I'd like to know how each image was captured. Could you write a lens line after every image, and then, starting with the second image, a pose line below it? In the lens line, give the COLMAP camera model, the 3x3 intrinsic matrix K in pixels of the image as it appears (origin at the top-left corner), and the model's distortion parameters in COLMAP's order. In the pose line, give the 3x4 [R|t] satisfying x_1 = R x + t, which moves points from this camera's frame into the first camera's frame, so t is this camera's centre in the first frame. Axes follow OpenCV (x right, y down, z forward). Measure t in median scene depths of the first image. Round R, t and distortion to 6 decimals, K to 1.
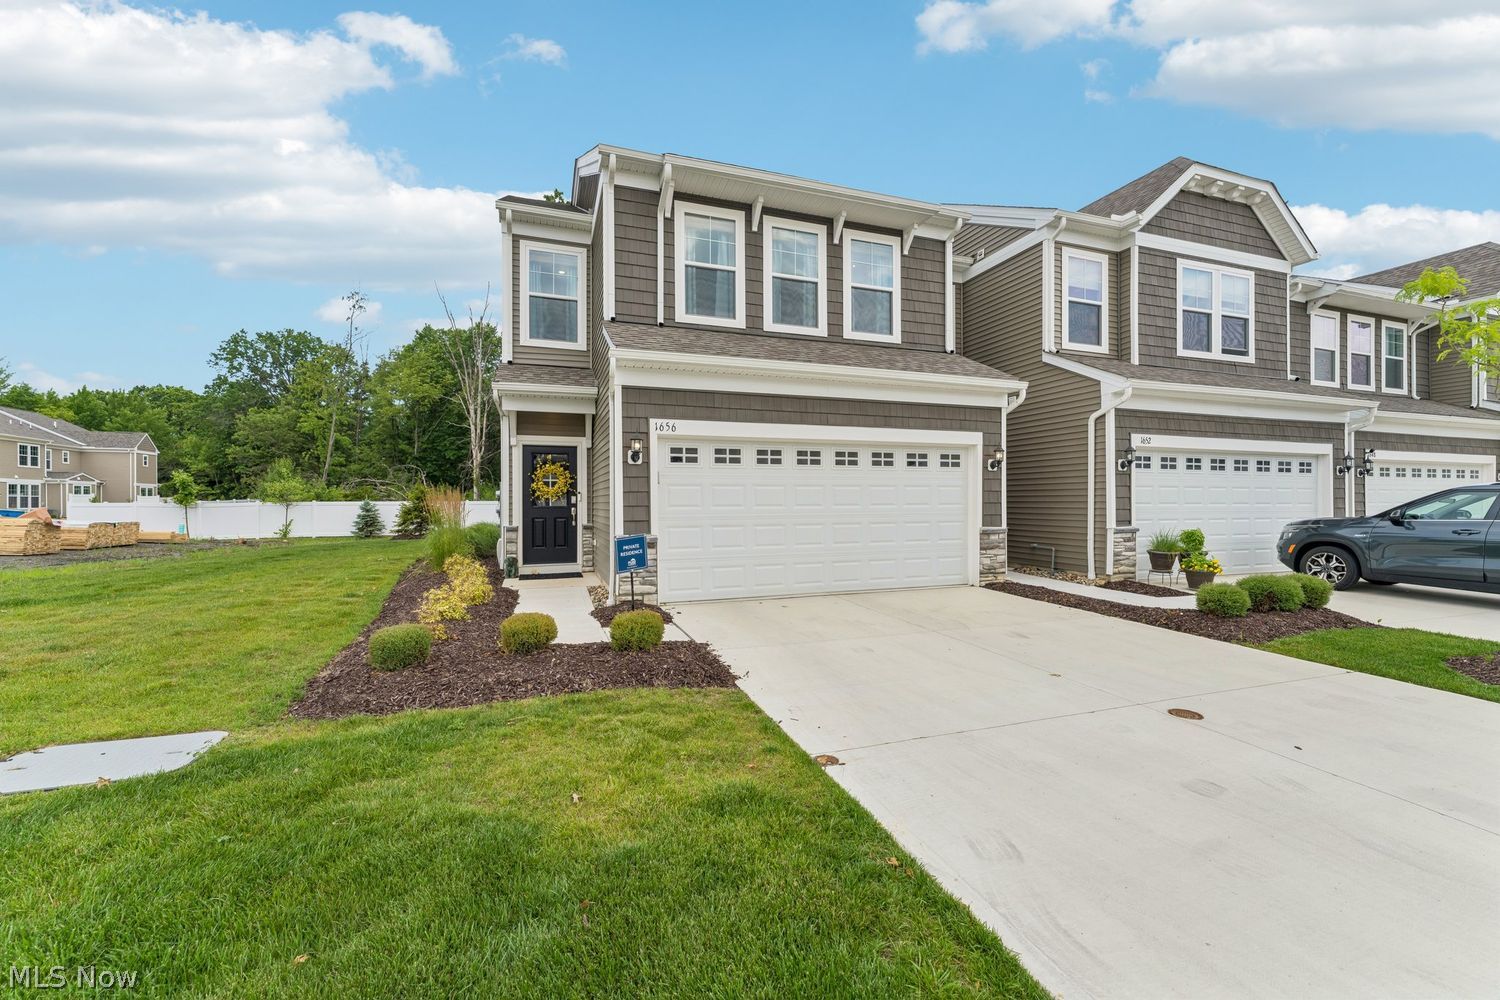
lens RADIAL K [[584.2, 0, 749.0], [0, 584.2, 500.8], [0, 0, 1]] dist [-0.001587, 0.000558]
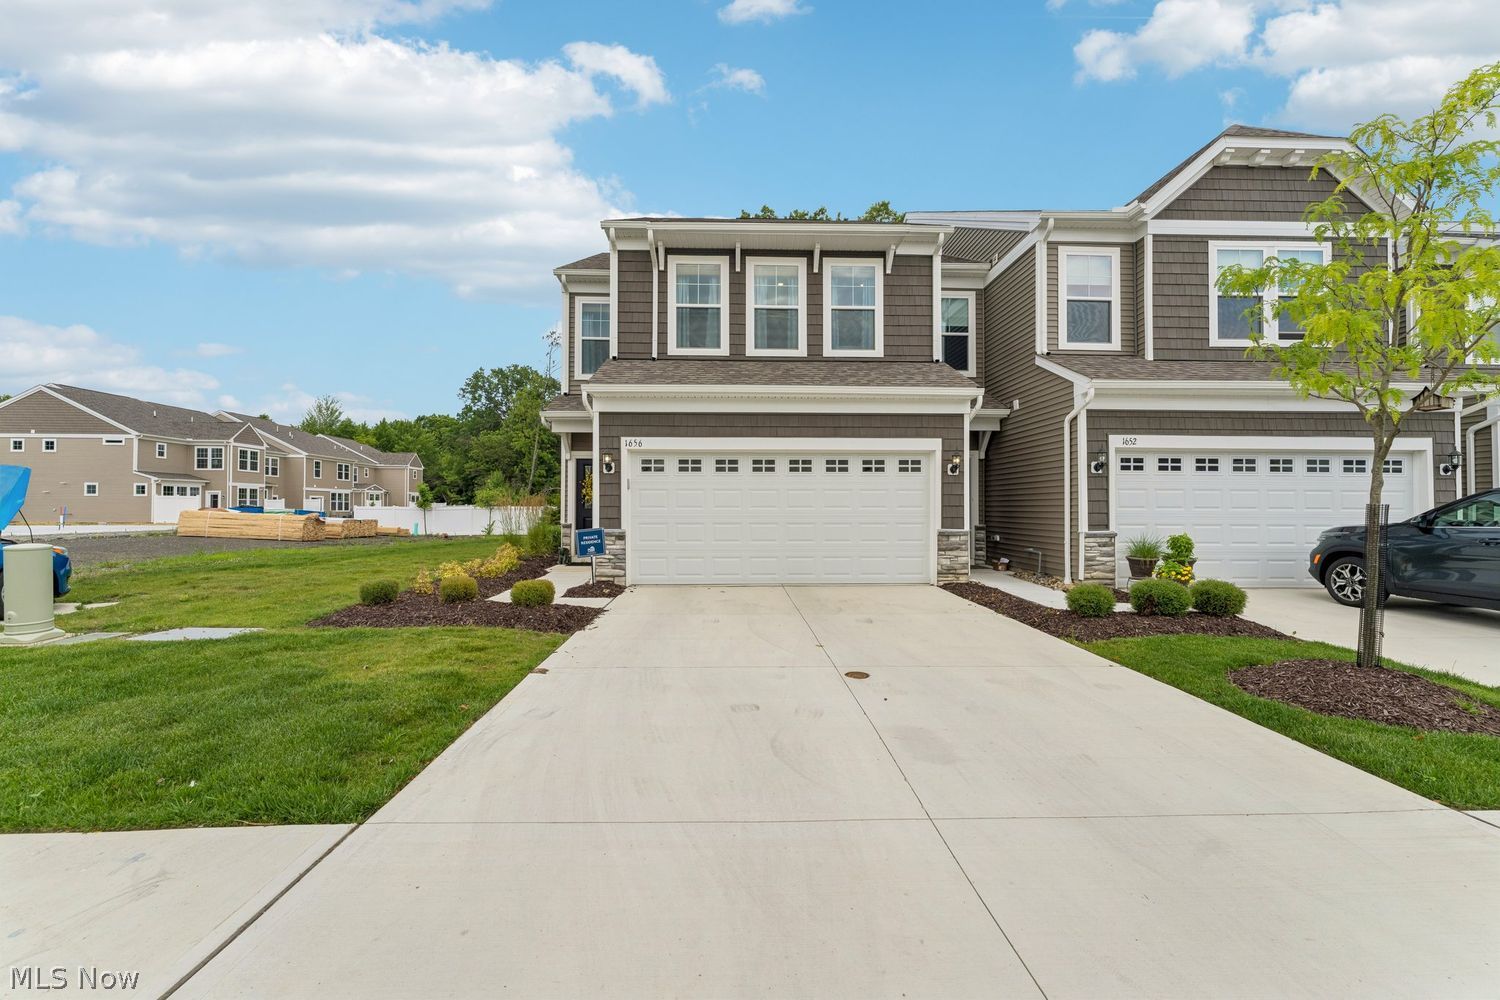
lens RADIAL K [[584.2, 0, 754.6], [0, 584.2, 501.1], [0, 0, 1]] dist [-0.001587, 0.000558]
pose [[0.956601, 0.000912, -0.291401, 0.358310], [-0.004502, 0.999922, -0.011650, 0.007987], [0.291367, 0.012456, 0.956530, -0.090405]]
